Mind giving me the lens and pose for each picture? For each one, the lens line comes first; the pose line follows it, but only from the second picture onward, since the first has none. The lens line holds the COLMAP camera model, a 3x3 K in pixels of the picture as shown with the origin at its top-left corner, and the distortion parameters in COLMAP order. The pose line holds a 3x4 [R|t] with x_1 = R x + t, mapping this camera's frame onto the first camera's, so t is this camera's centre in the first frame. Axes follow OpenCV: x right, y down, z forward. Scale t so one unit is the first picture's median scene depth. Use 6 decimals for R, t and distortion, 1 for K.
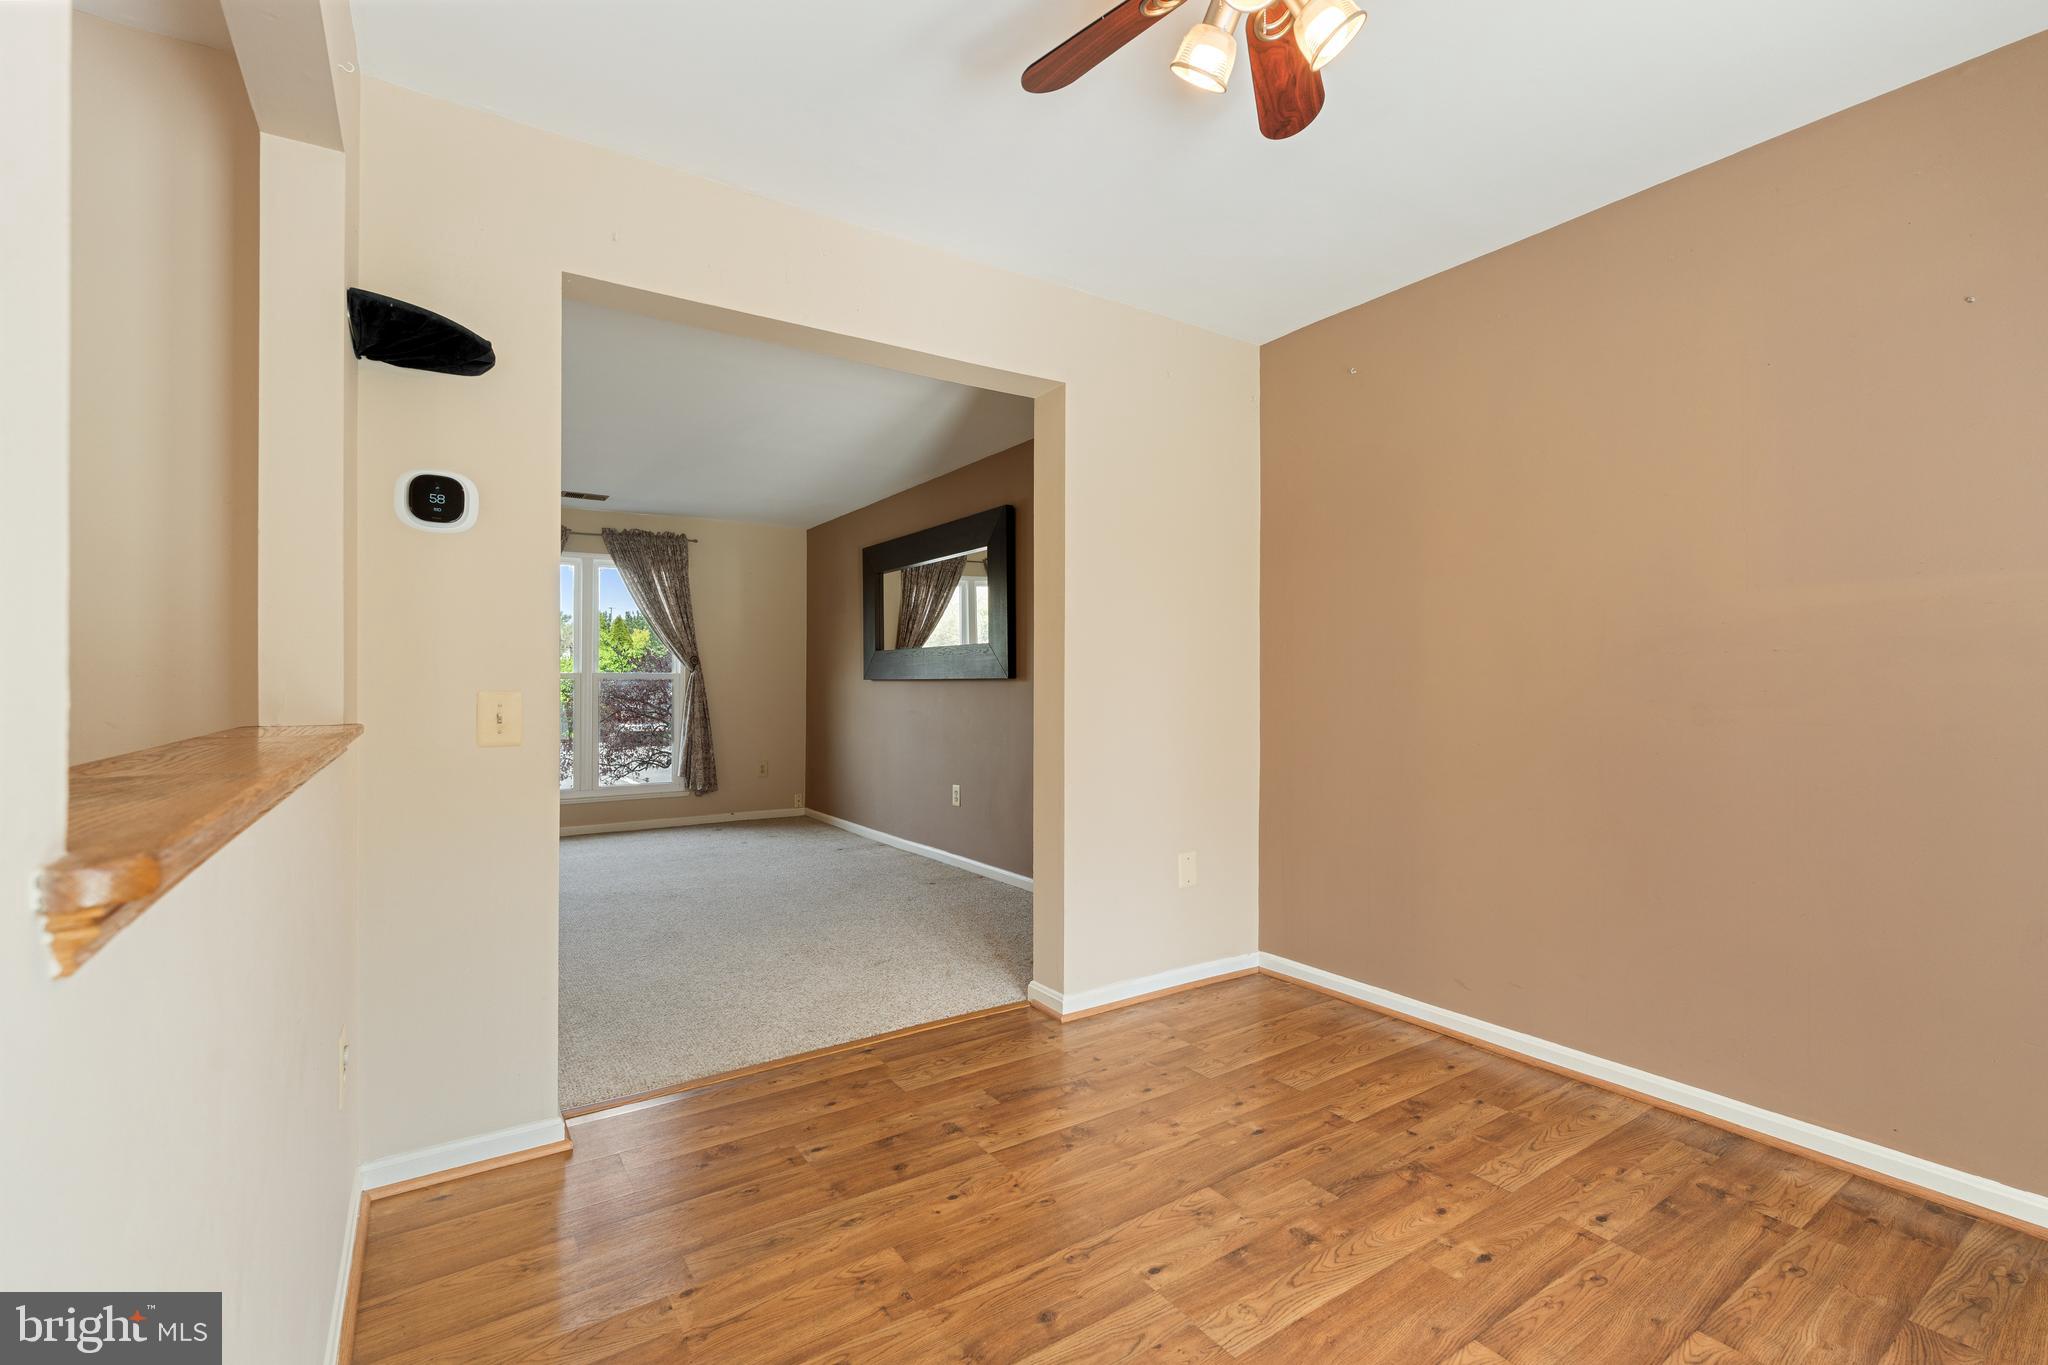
lens RADIAL K [[889.5, 0, 1016.7], [0, 889.5, 697.0], [0, 0, 1]] dist [-0.017567, -0.000079]
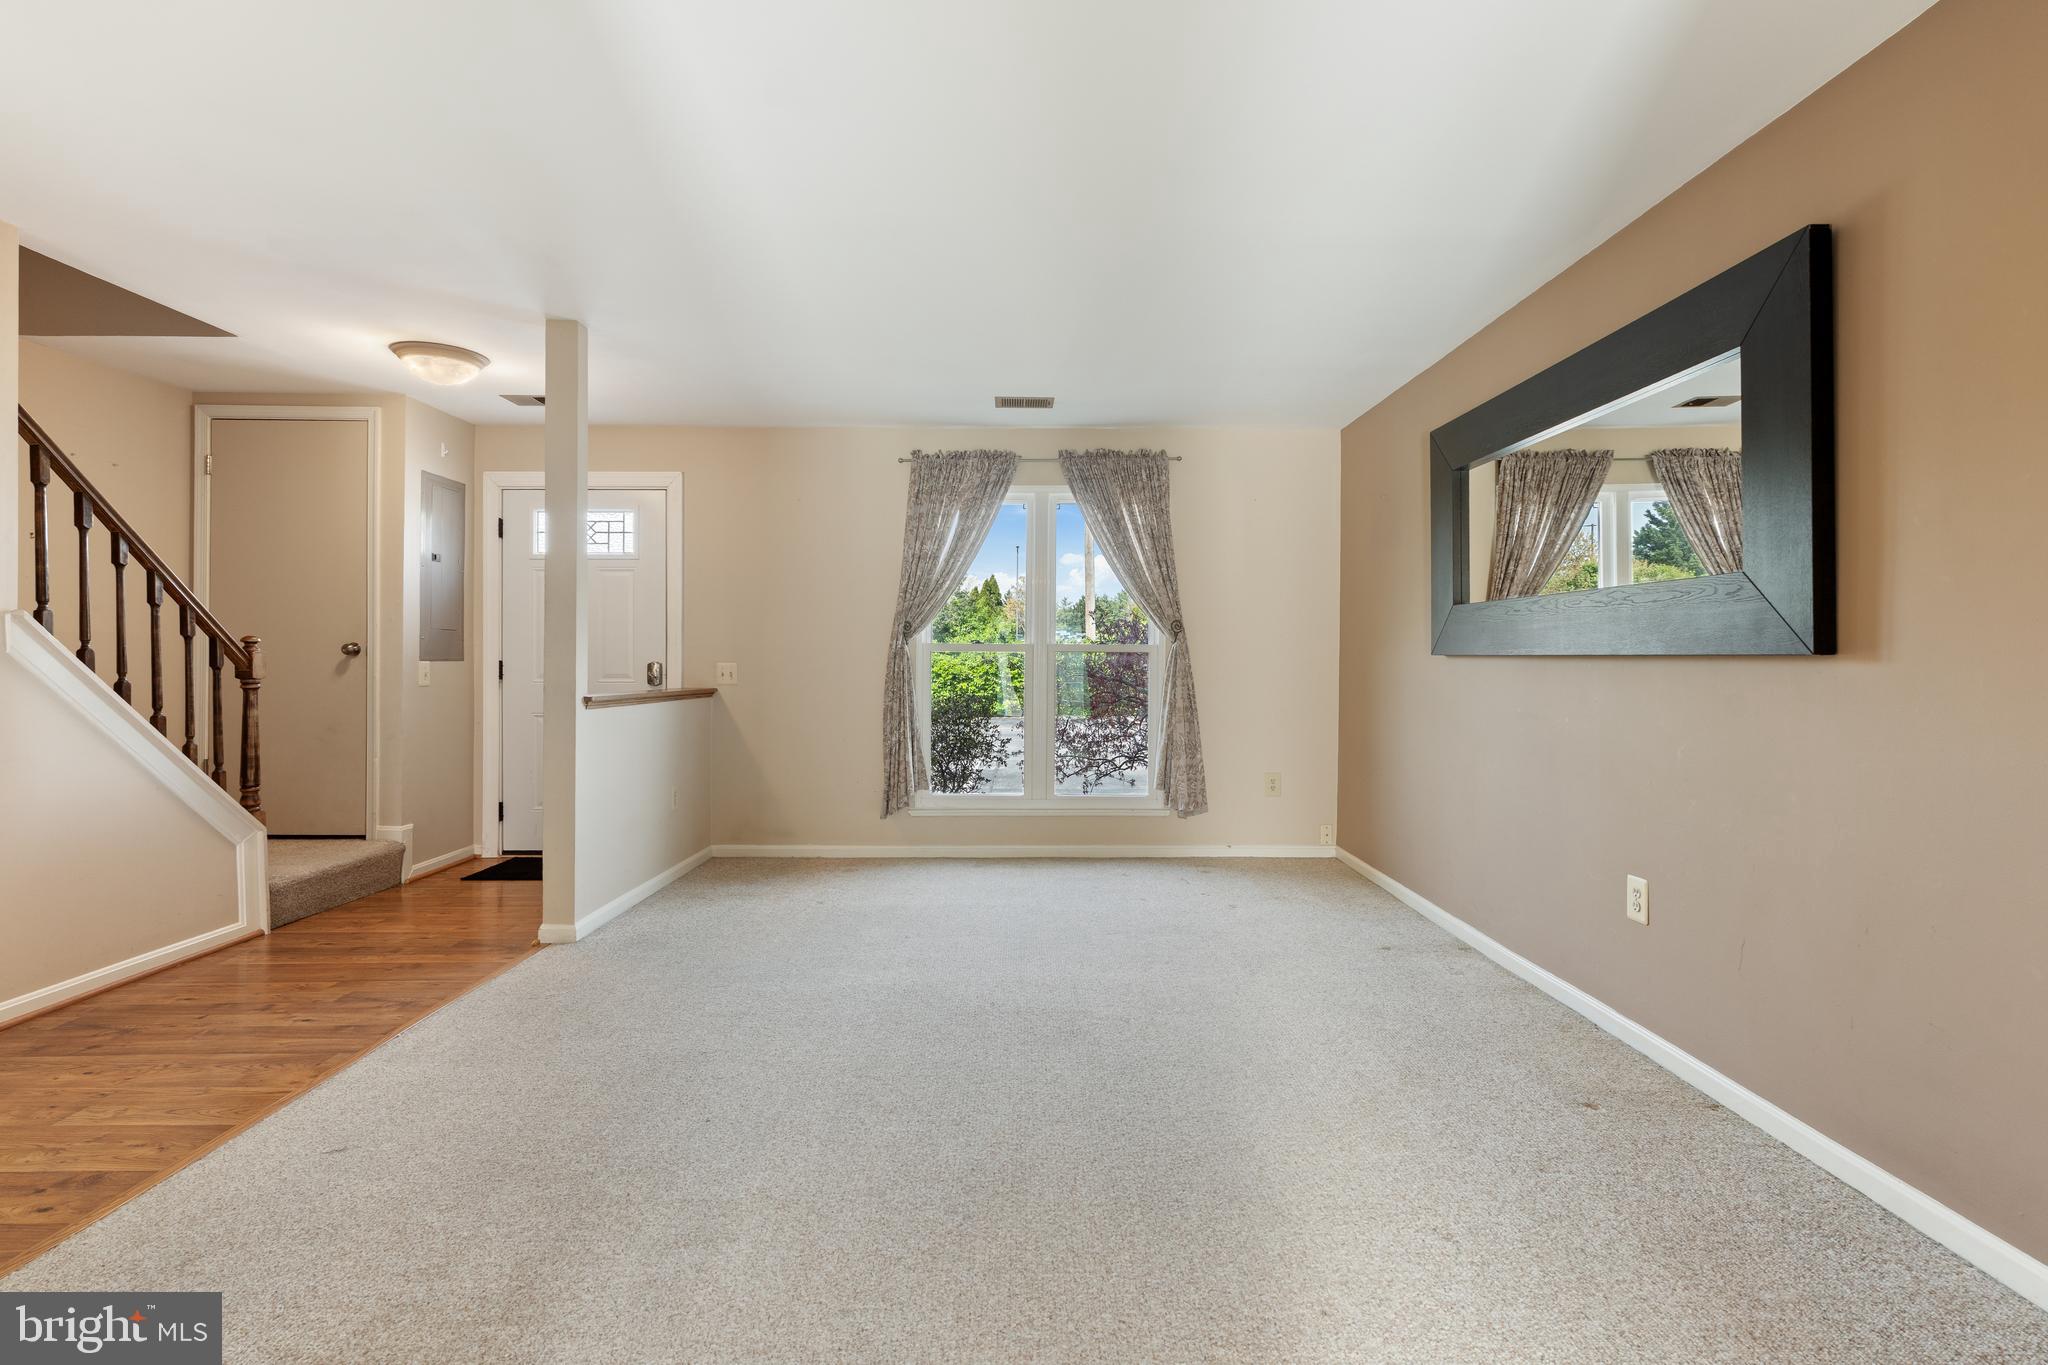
lens RADIAL K [[935.8, 0, 1044.4], [0, 935.8, 650.8], [0, 0, 1]] dist [-0.000625, -0.000985]
pose [[0.846091, 0.000606, -0.533039, -0.055554], [-0.012161, 0.999761, -0.018167, -0.007228], [0.532900, 0.021853, 0.845896, 0.321995]]
